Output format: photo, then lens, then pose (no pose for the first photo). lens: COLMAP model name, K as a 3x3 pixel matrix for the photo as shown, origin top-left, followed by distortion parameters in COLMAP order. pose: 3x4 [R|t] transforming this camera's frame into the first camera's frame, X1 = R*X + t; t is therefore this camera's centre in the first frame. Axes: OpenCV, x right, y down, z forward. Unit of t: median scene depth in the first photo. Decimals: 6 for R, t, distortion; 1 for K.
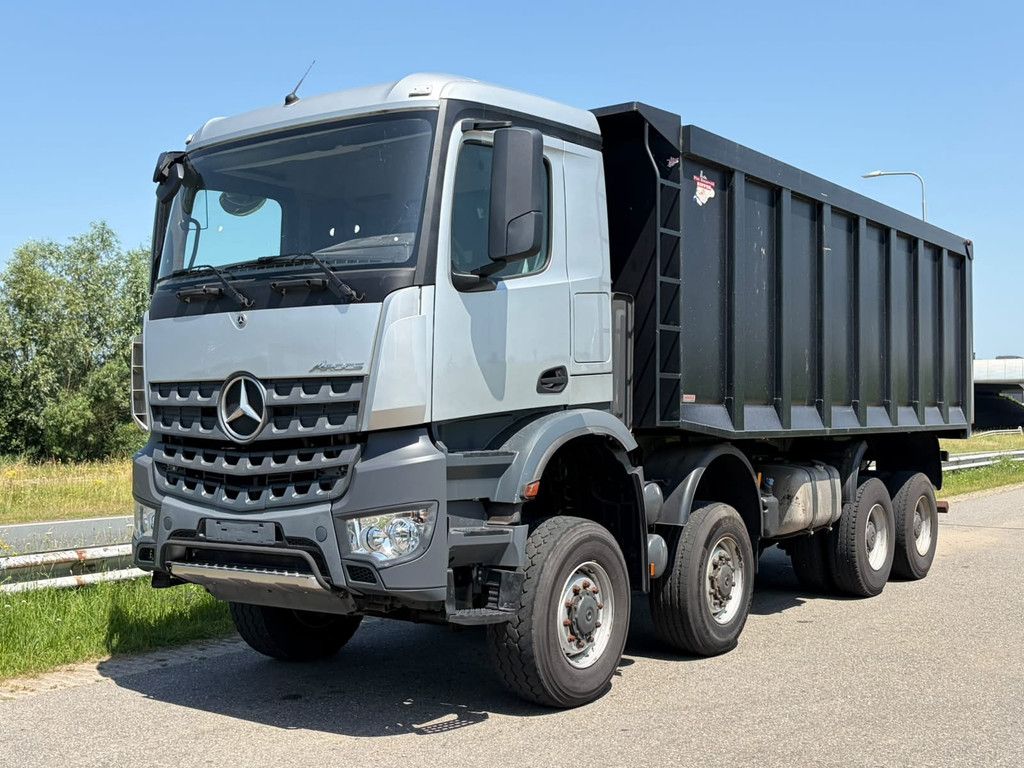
lens RADIAL K [[1165.9, 0, 527.2], [0, 1165.9, 387.0], [0, 0, 1]] dist [0.149860, -0.040068]
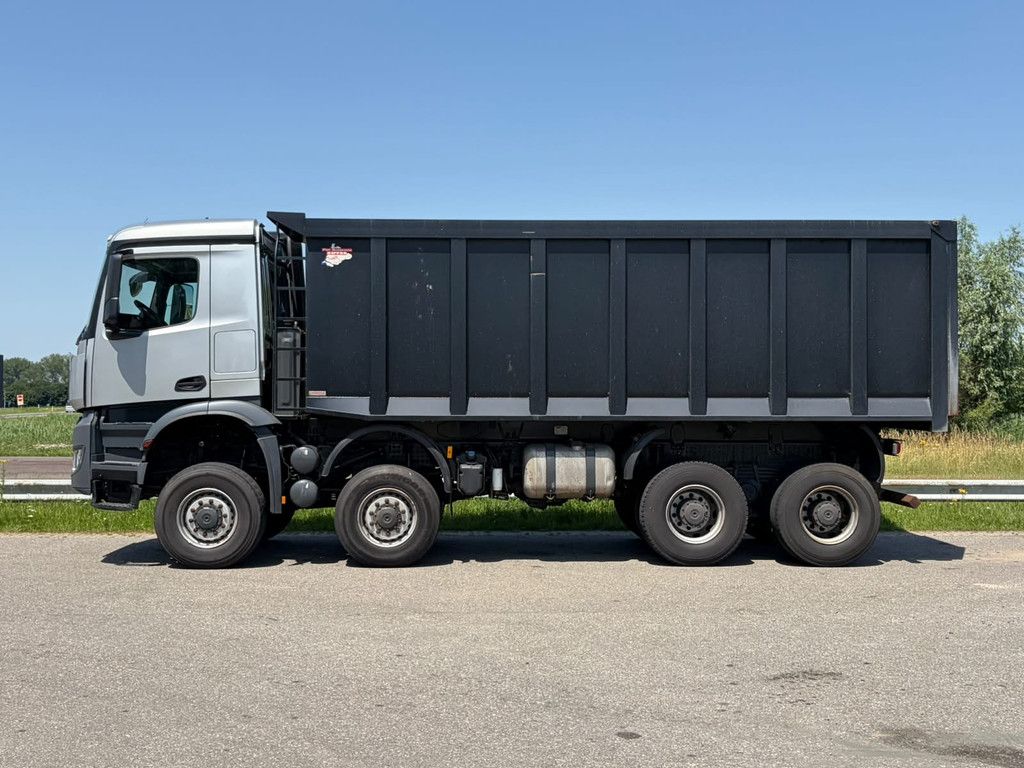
lens RADIAL K [[1165.9, 0, 527.2], [0, 1165.9, 387.0], [0, 0, 1]] dist [0.149860, -0.040068]
pose [[0.593189, -0.007711, -0.805026, 1.899893], [0.015068, 0.999885, 0.001526, 0.004180], [0.804922, -0.013035, 0.593237, 0.372675]]
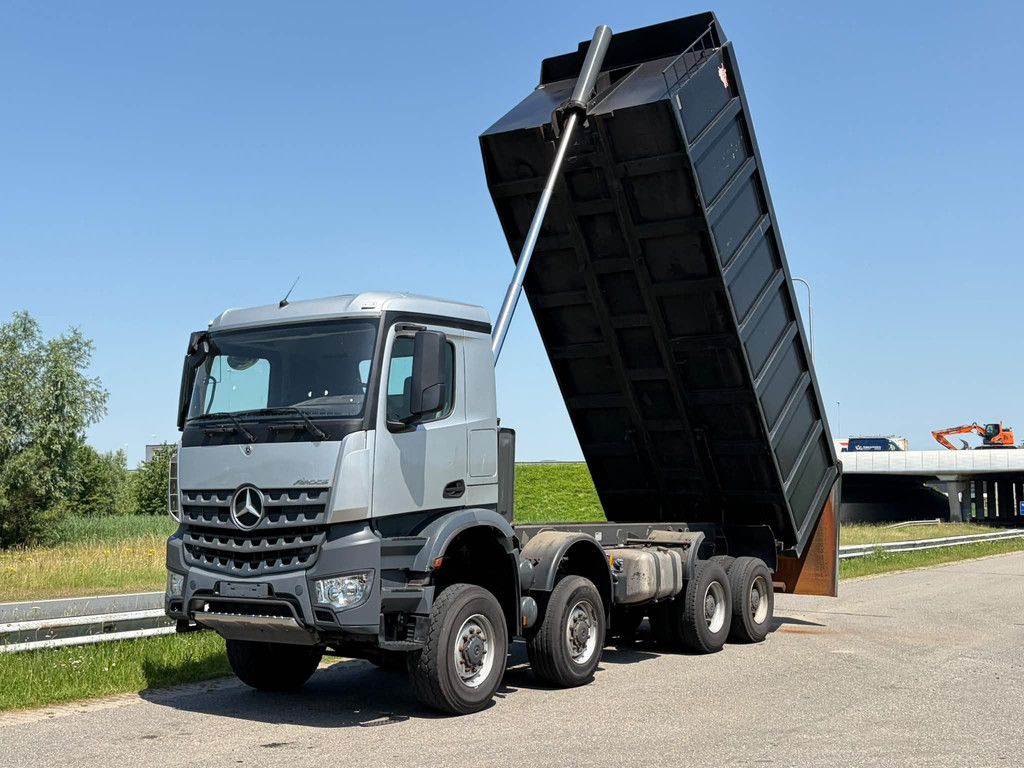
lens RADIAL K [[1201.6, 0, 512.0], [0, 1201.6, 384.0], [0, 0, 1]] dist [0.118720, -0.023531]
pose [[0.999525, 0.010016, 0.029158, 0.053118], [-0.007765, 0.997053, -0.076319, -0.024978], [-0.029837, 0.076056, 0.996657, -0.584111]]
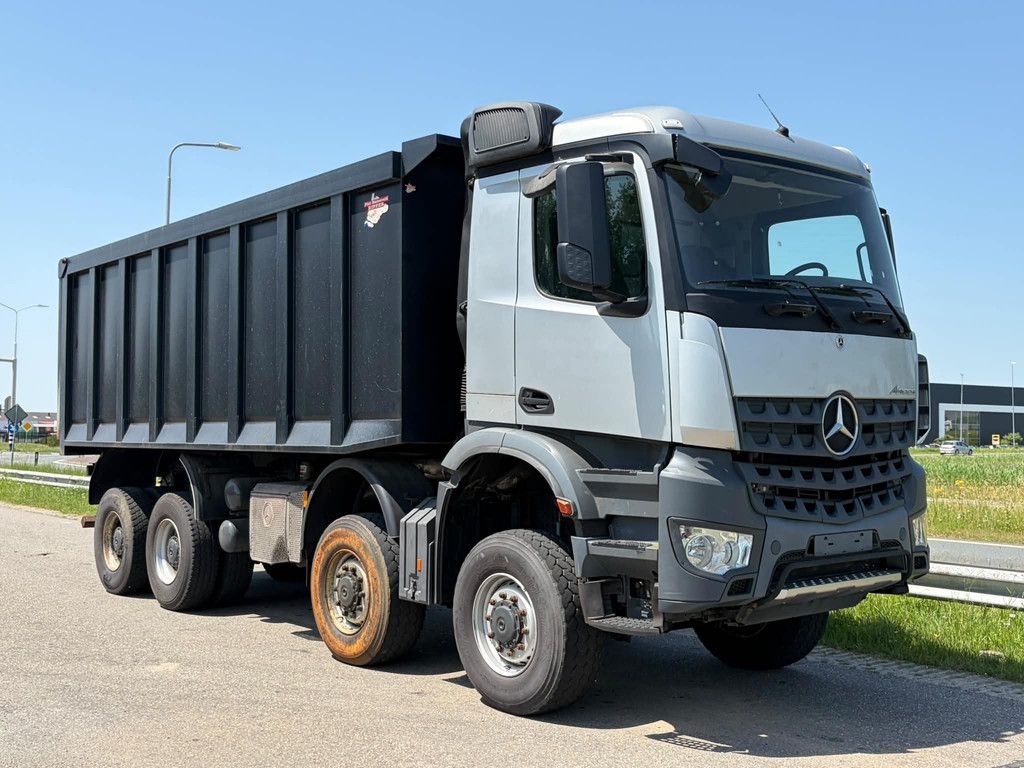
lens RADIAL K [[1165.9, 0, 527.2], [0, 1165.9, 387.0], [0, 0, 1]] dist [0.149860, -0.040068]
pose [[0.262842, 0.036156, 0.964161, -1.329044], [-0.024344, 0.999228, -0.030835, 0.022191], [-0.964532, -0.015367, 0.263519, 0.993432]]
